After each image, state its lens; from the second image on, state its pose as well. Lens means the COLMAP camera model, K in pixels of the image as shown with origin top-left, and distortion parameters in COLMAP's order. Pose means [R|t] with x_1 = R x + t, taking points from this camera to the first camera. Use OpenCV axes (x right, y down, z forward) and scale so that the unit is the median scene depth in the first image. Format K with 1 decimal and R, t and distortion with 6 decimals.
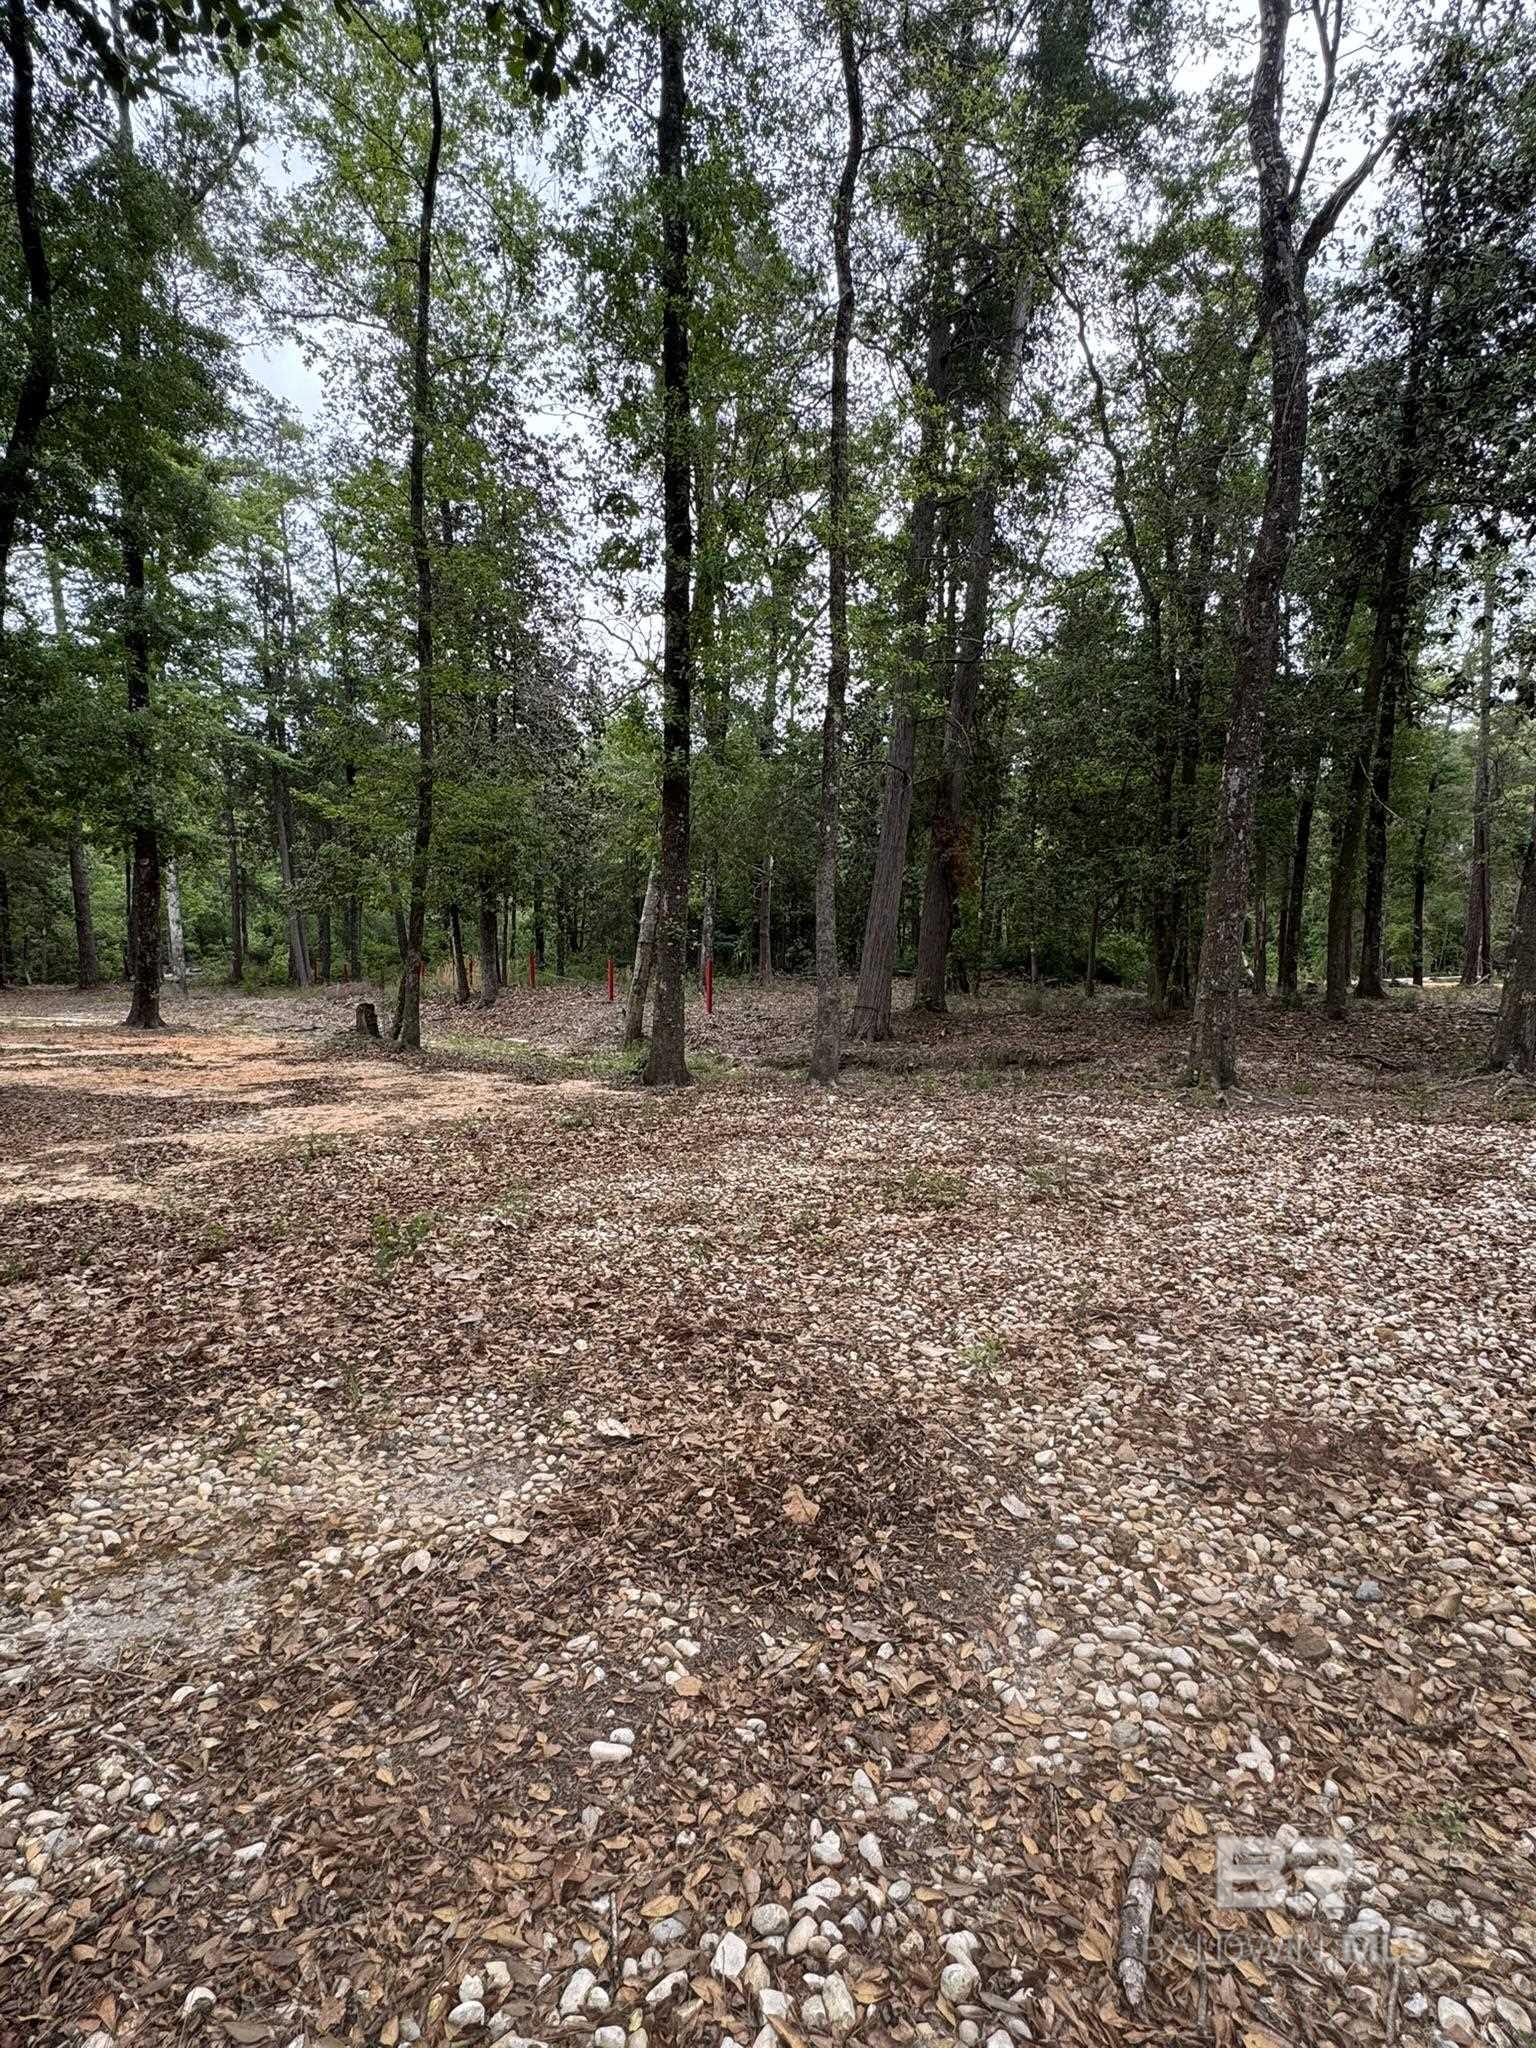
lens RADIAL K [[1052.4, 0, 769.2], [0, 1052.4, 1026.7], [0, 0, 1]] dist [-0.004185, 0.000146]
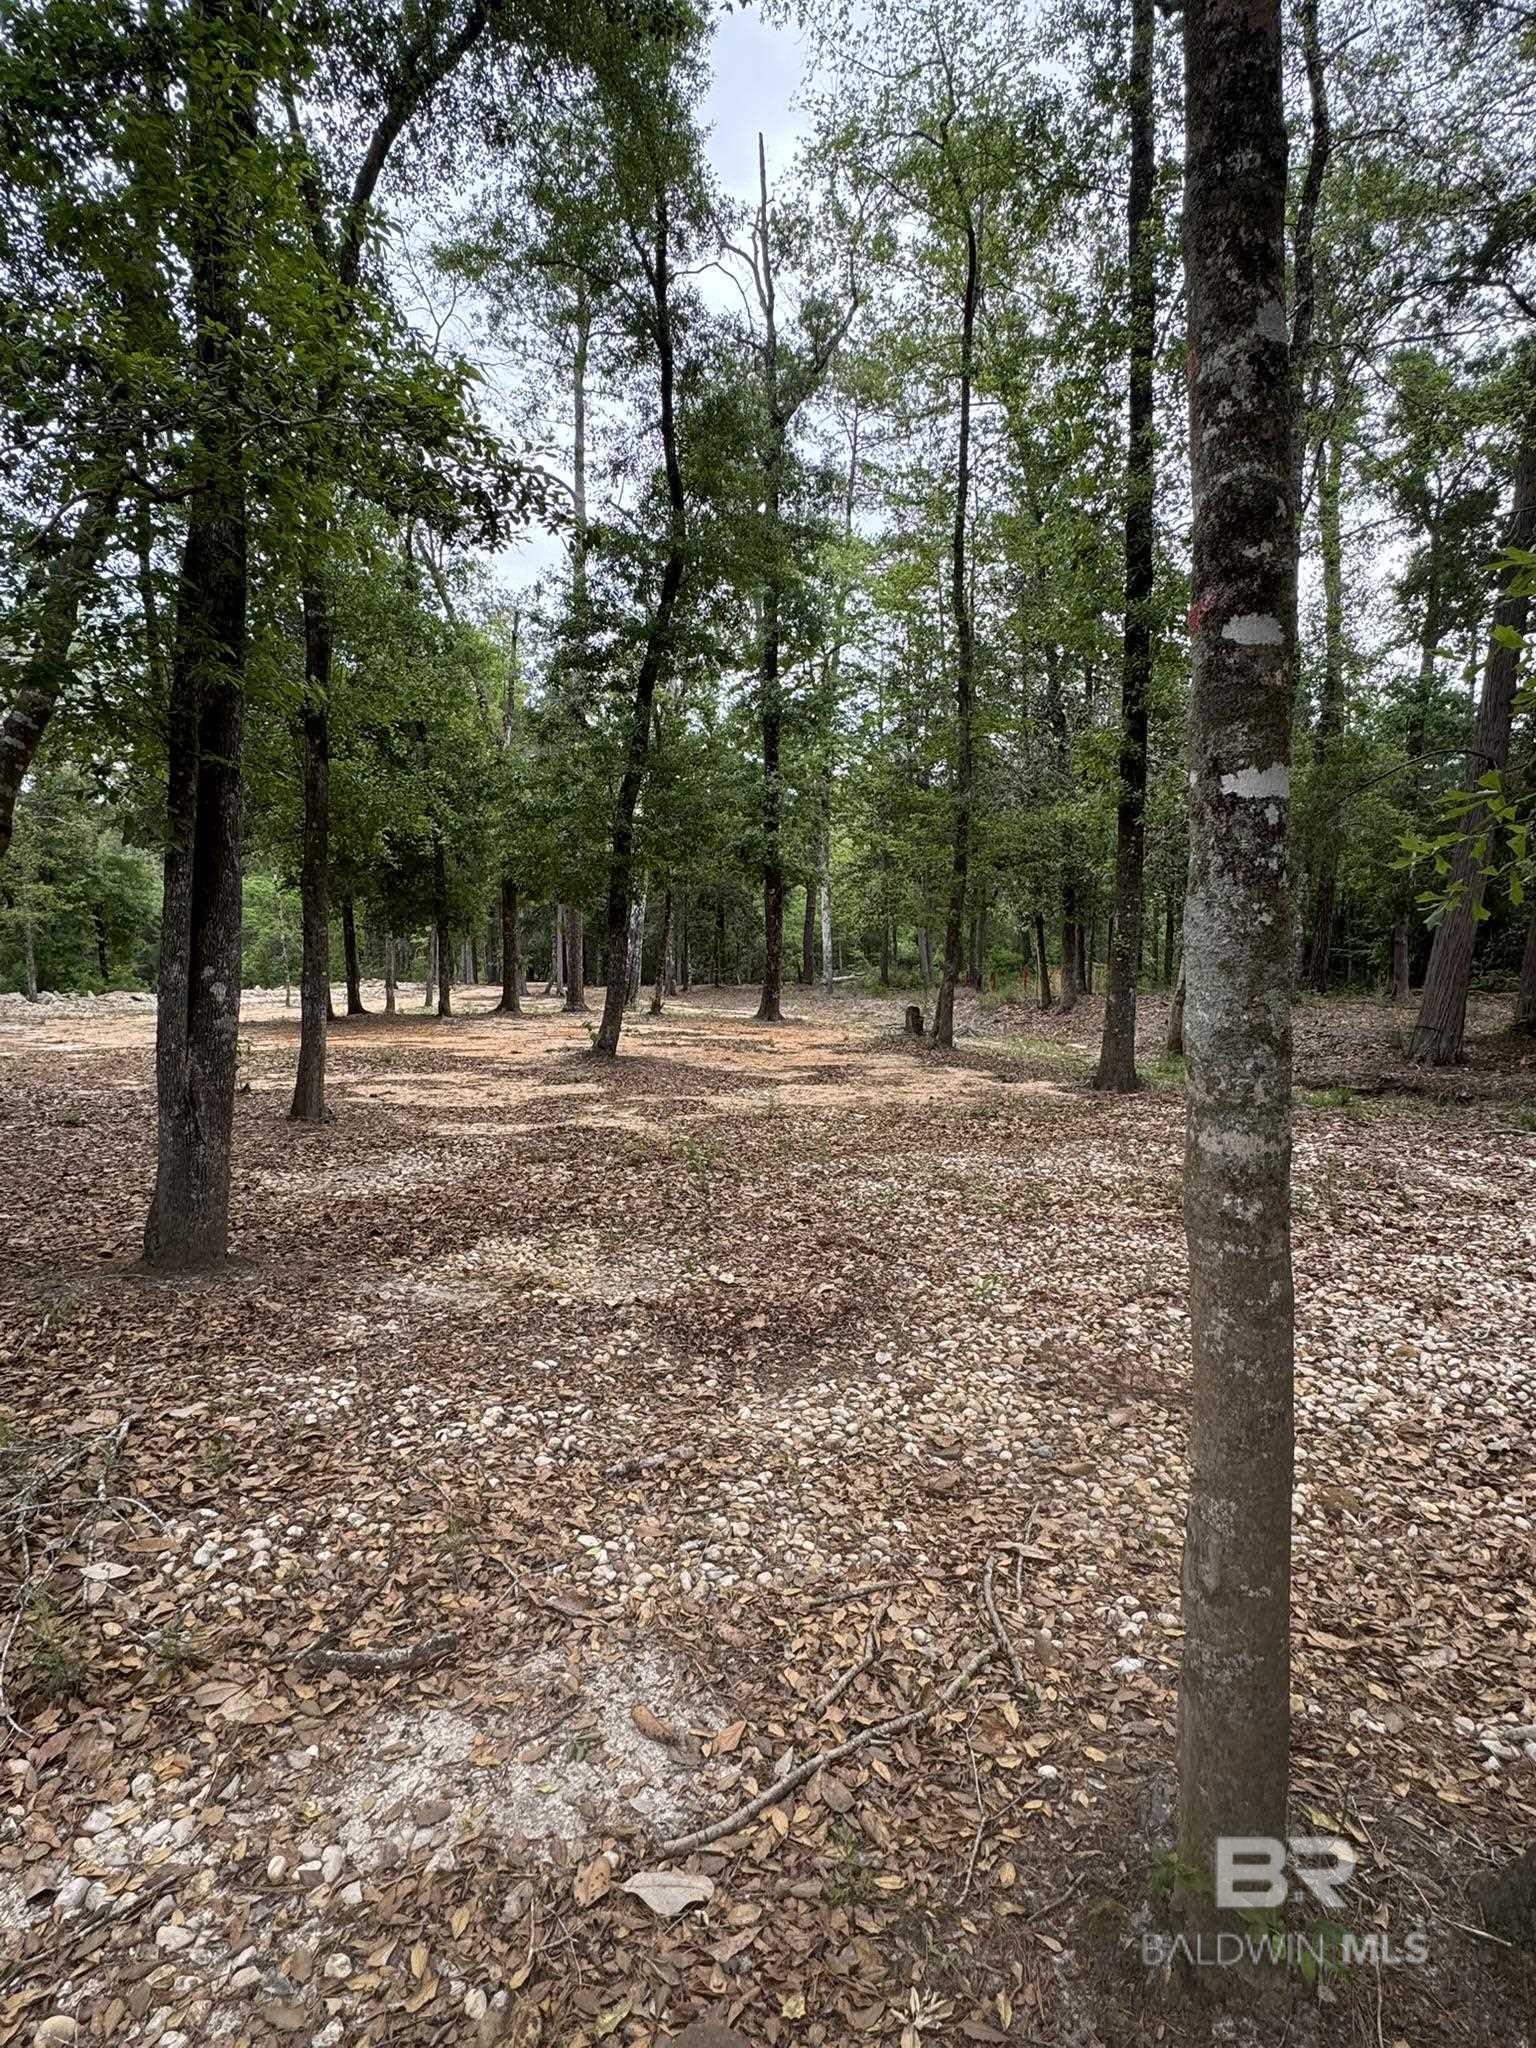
lens RADIAL K [[1052.4, 0, 767.2], [0, 1052.4, 1023.3], [0, 0, 1]] dist [-0.004185, 0.000146]
pose [[0.815604, 0.037737, -0.577378, 0.206516], [-0.042685, 0.999076, 0.005001, -0.002998], [0.577033, 0.020566, 0.816462, -0.068427]]
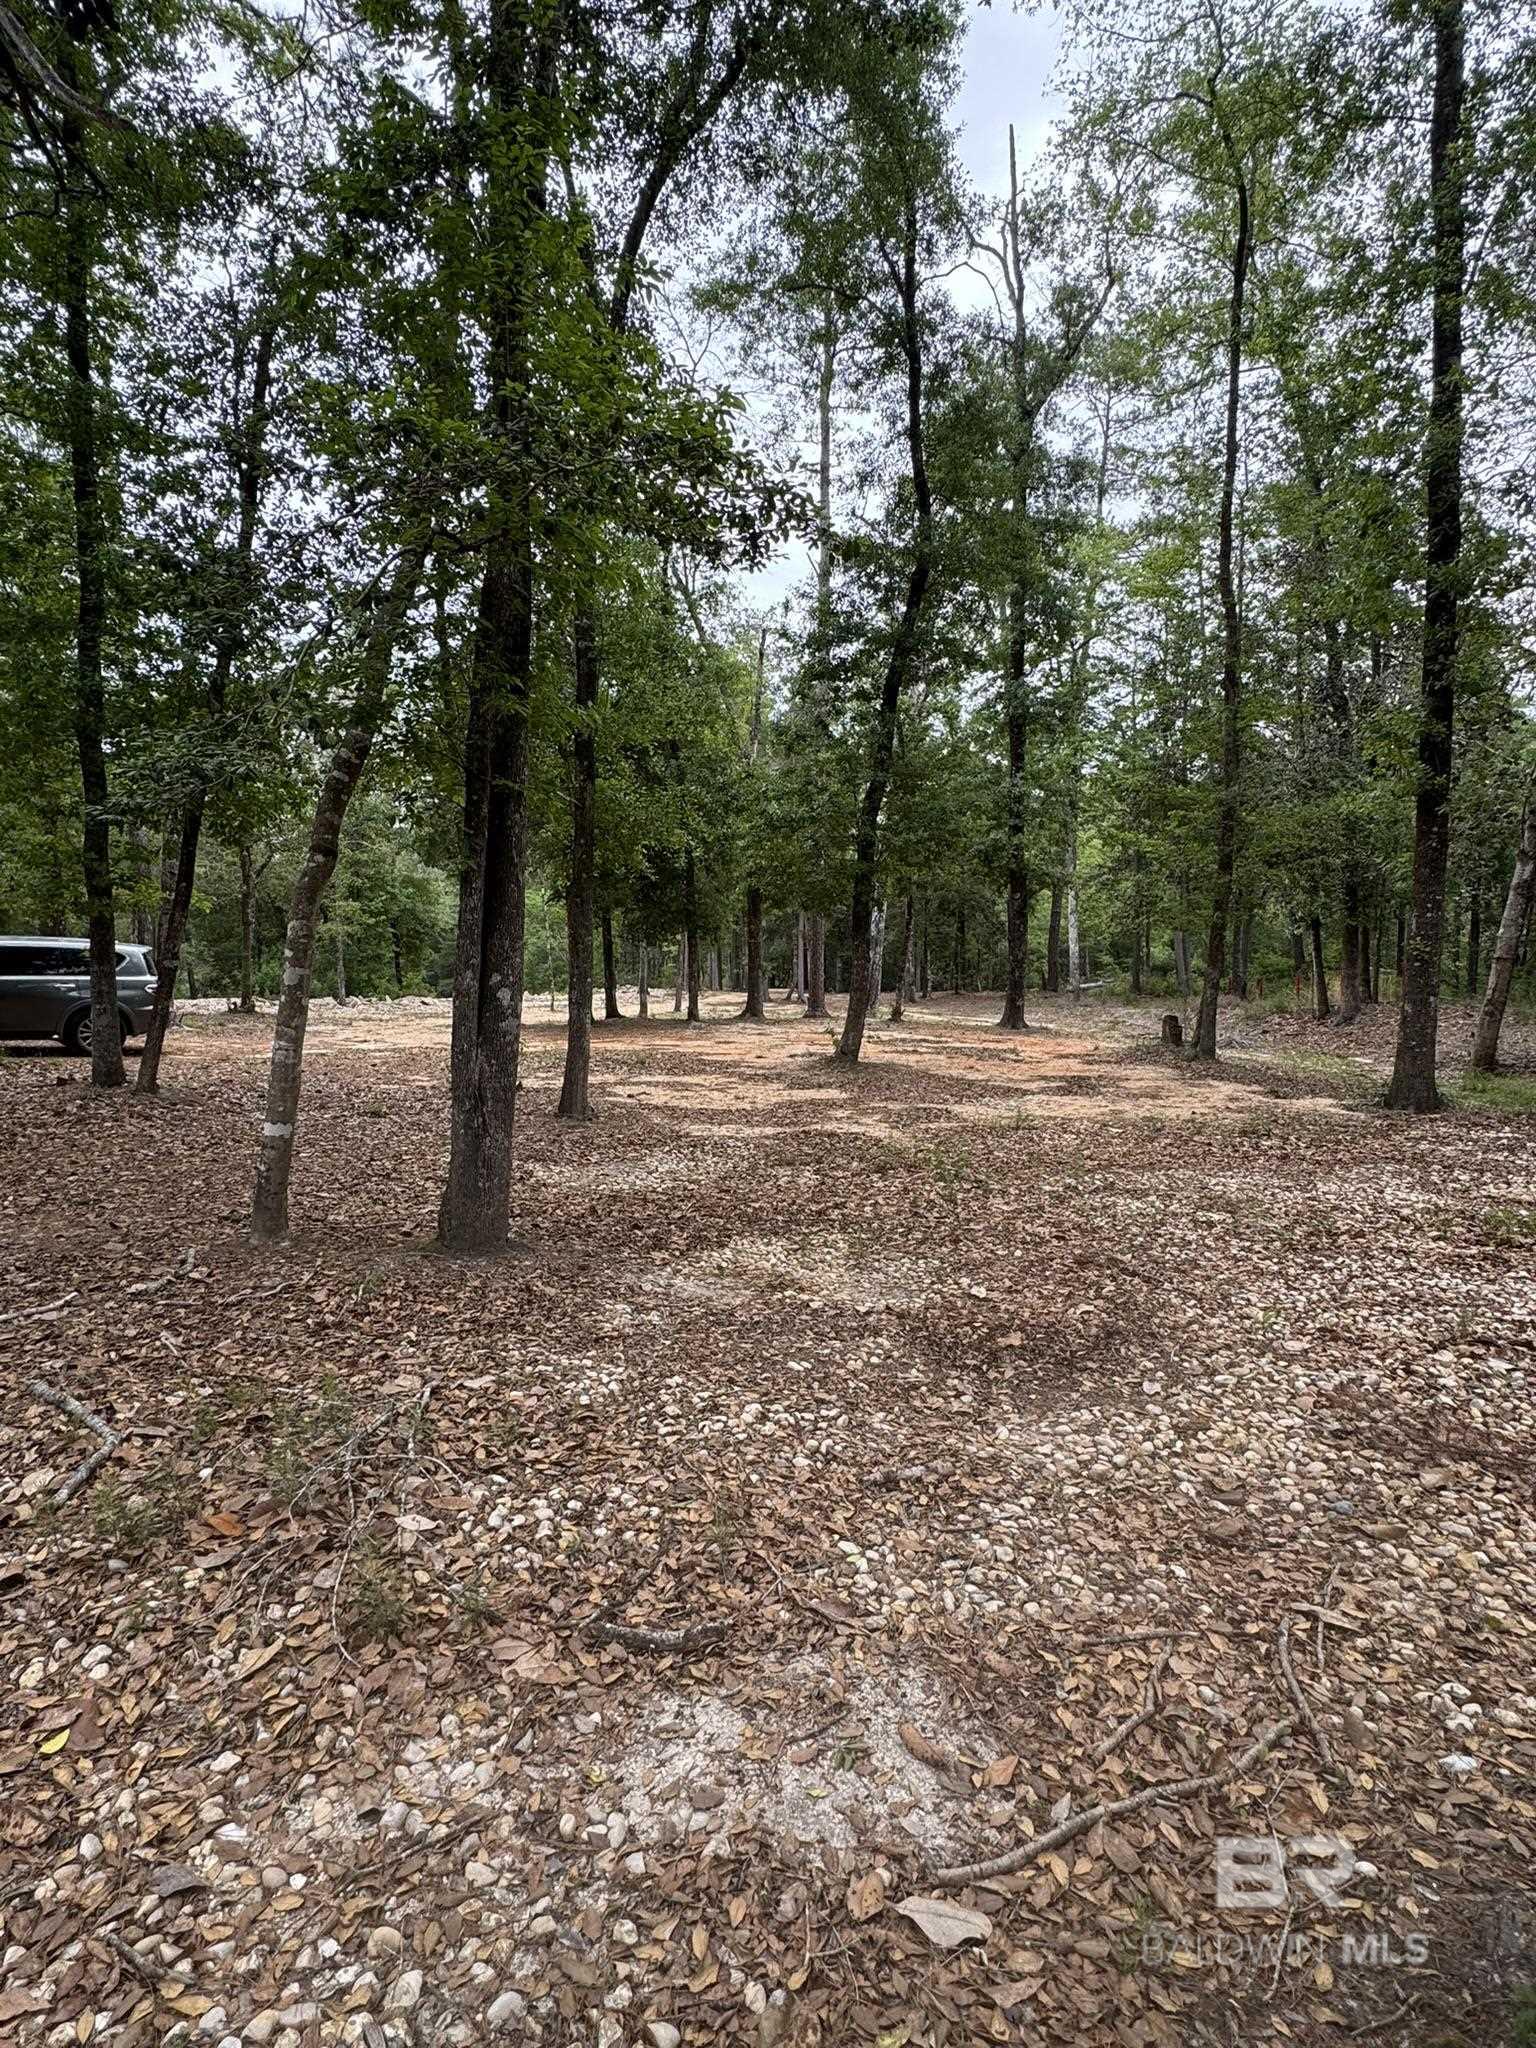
lens RADIAL K [[1052.4, 0, 763.9], [0, 1052.4, 1019.6], [0, 0, 1]] dist [-0.004185, 0.000146]
pose [[0.664105, 0.038015, -0.746672, 0.201210], [-0.050725, 0.998696, 0.005731, -0.002642], [0.745916, 0.034069, 0.665168, -0.071350]]
